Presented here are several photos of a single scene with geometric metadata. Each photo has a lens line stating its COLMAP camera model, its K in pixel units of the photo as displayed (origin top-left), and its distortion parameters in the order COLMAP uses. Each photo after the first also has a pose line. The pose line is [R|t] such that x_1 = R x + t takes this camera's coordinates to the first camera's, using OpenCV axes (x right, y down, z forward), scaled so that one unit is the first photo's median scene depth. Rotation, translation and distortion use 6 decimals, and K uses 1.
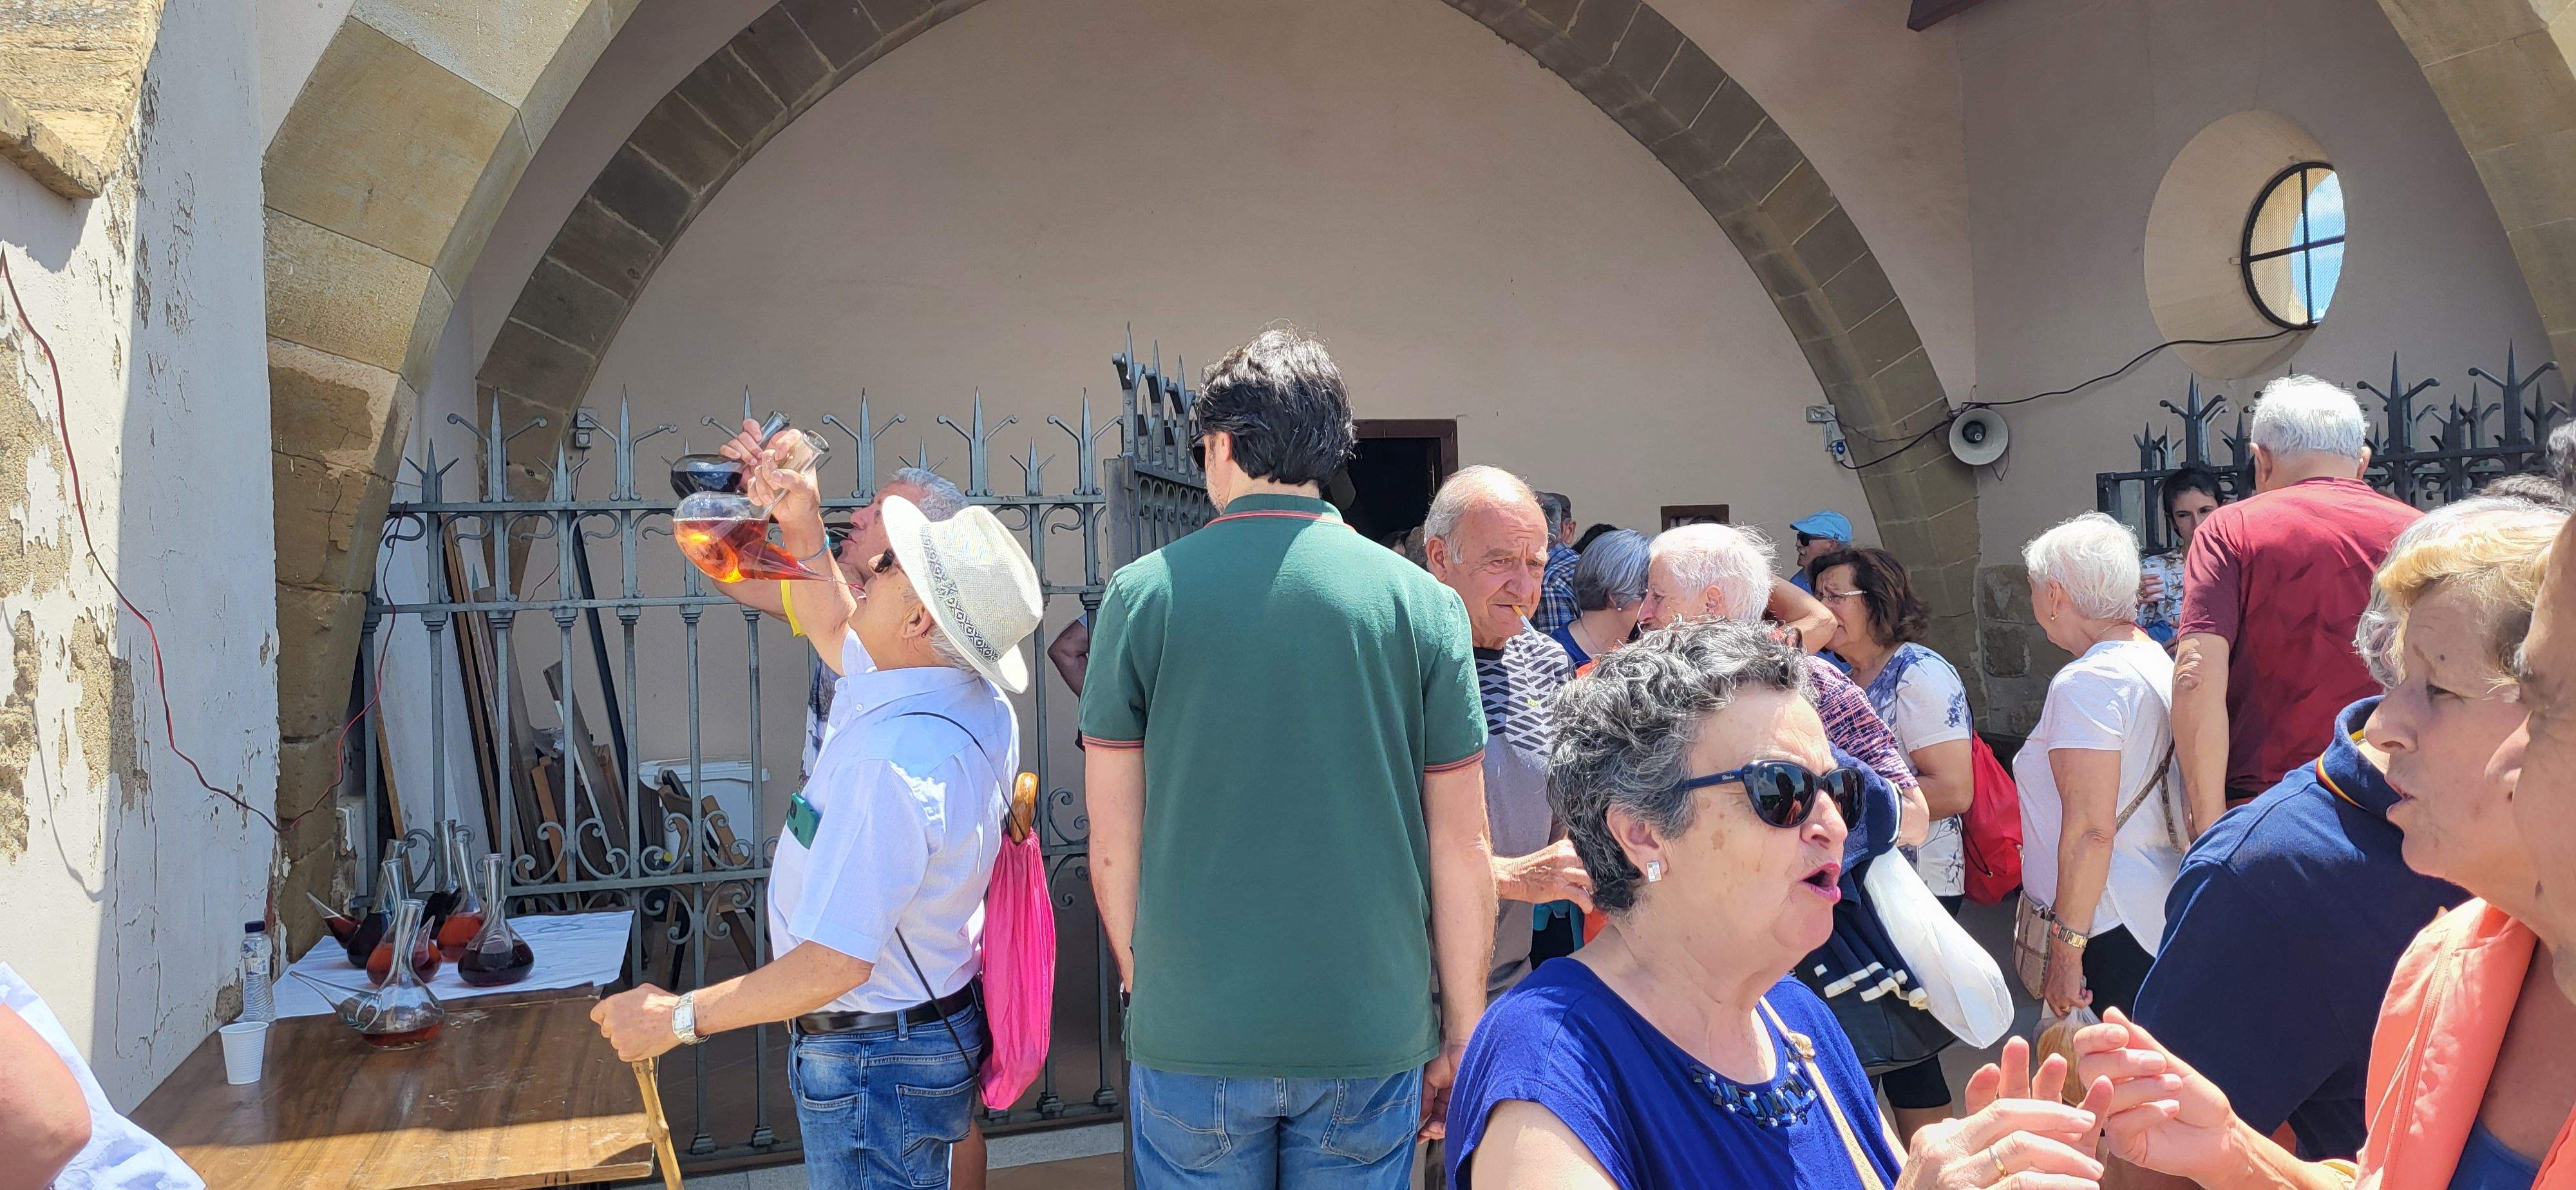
lens RADIAL K [[1809.2, 0, 1288.0], [0, 1809.2, 595.0], [0, 0, 1]] dist [-0.003404, -0.000742]
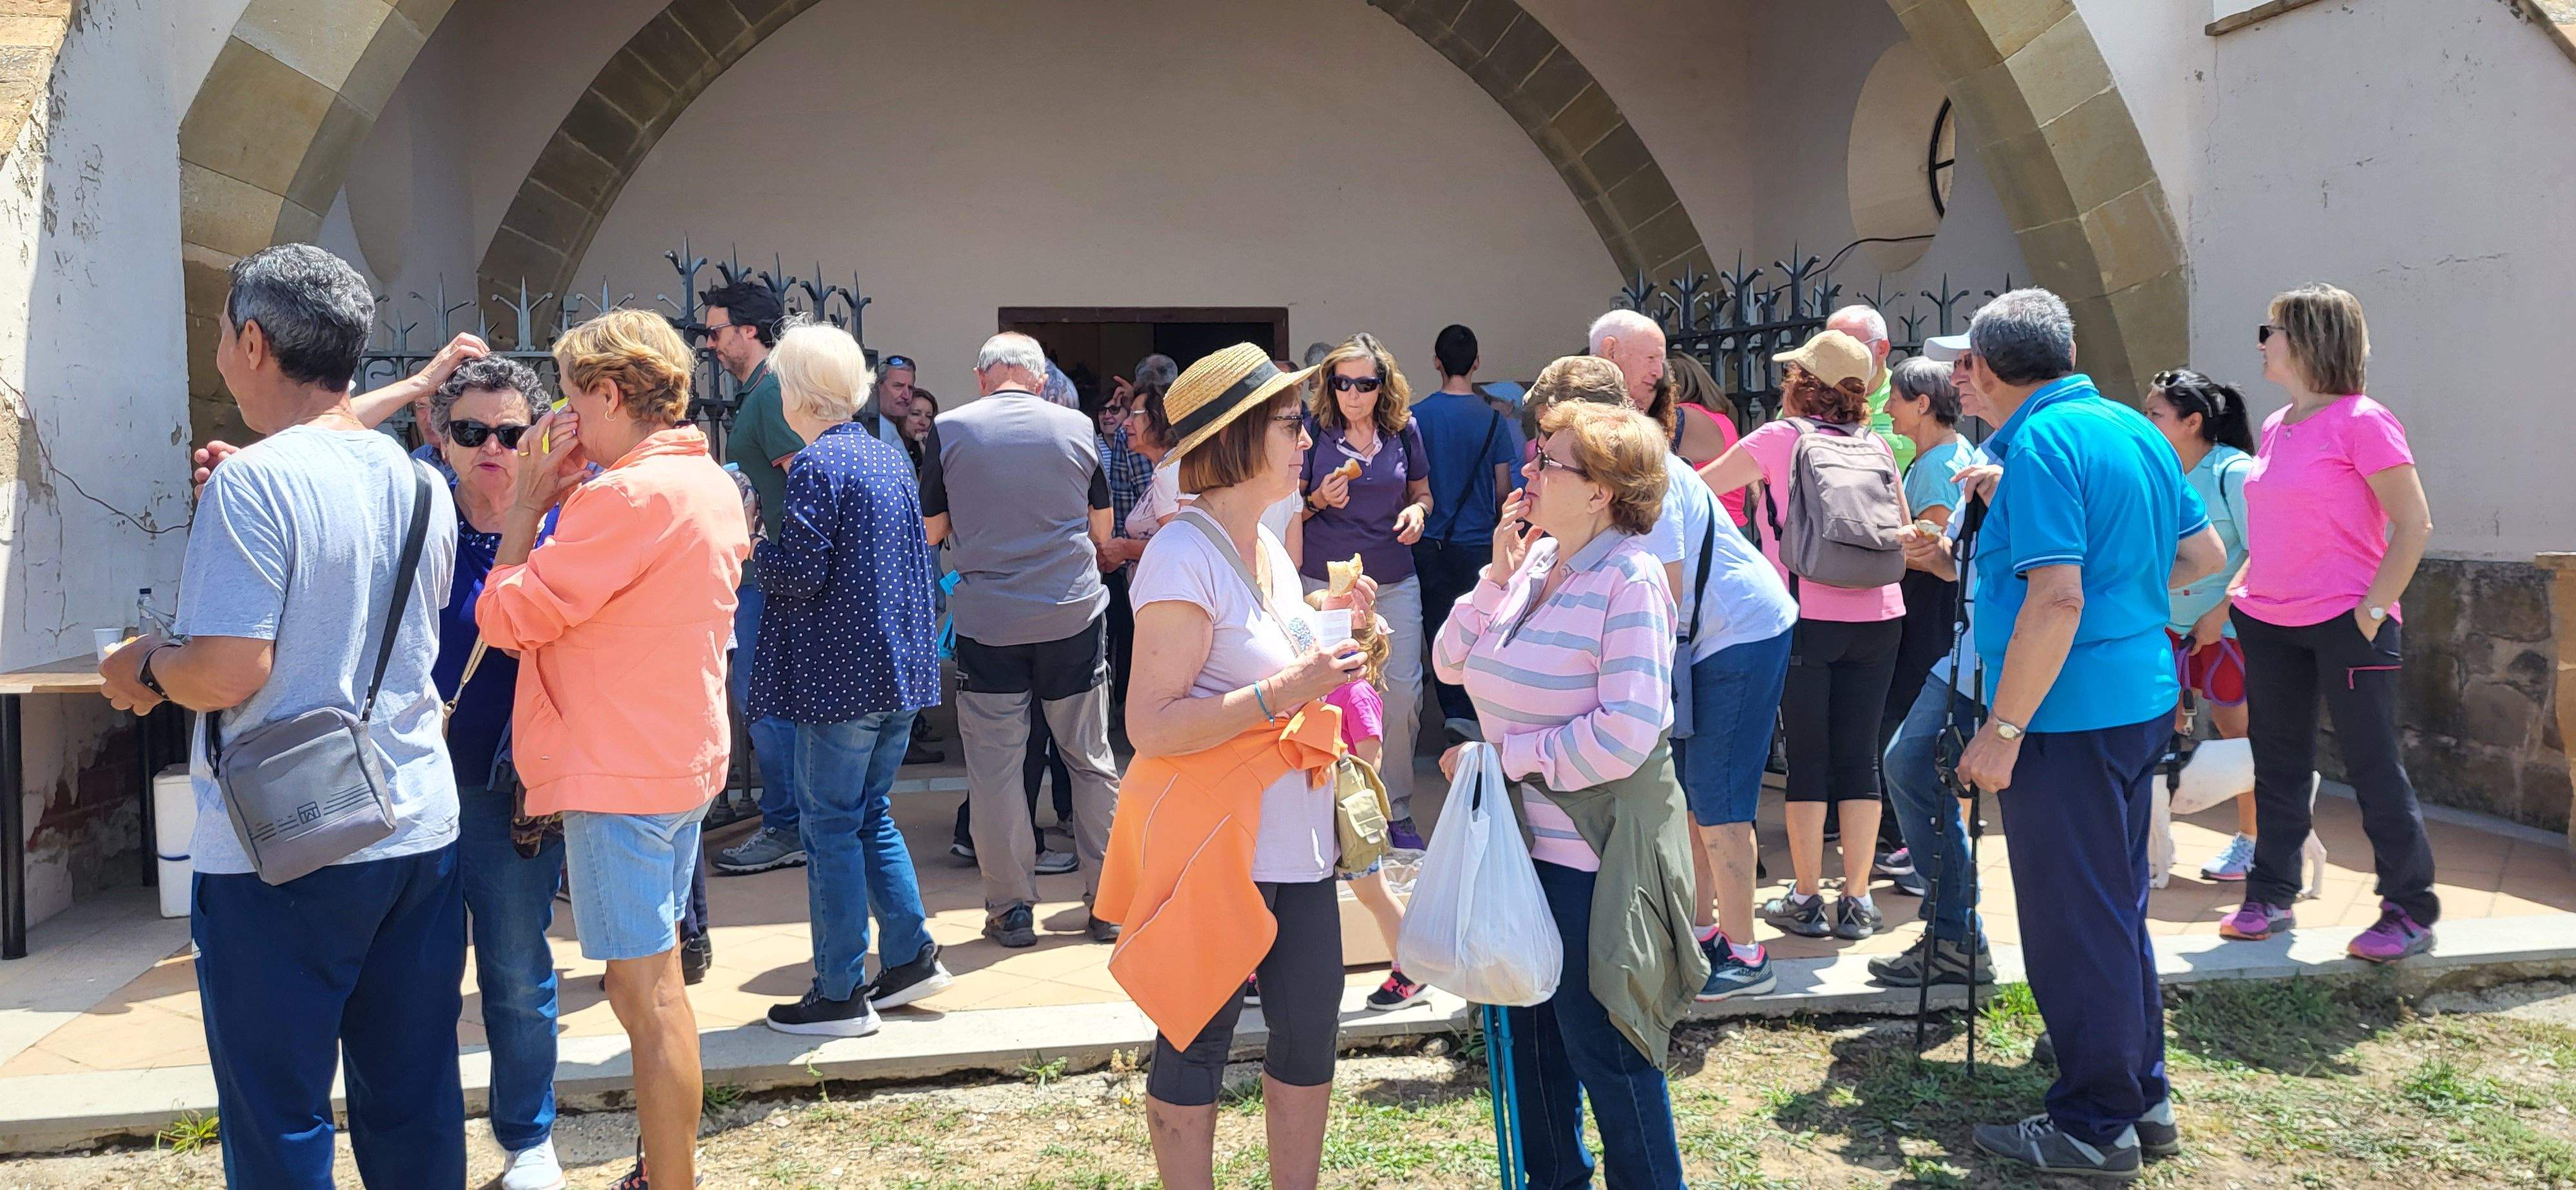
lens RADIAL K [[1809.2, 0, 1288.0], [0, 1809.2, 595.0], [0, 0, 1]] dist [-0.003404, -0.000742]
pose [[0.990946, 0.022224, -0.132409, 0.602419], [-0.015116, 0.998402, 0.054445, 0.065378], [0.133408, -0.051951, 0.989699, -0.452196]]
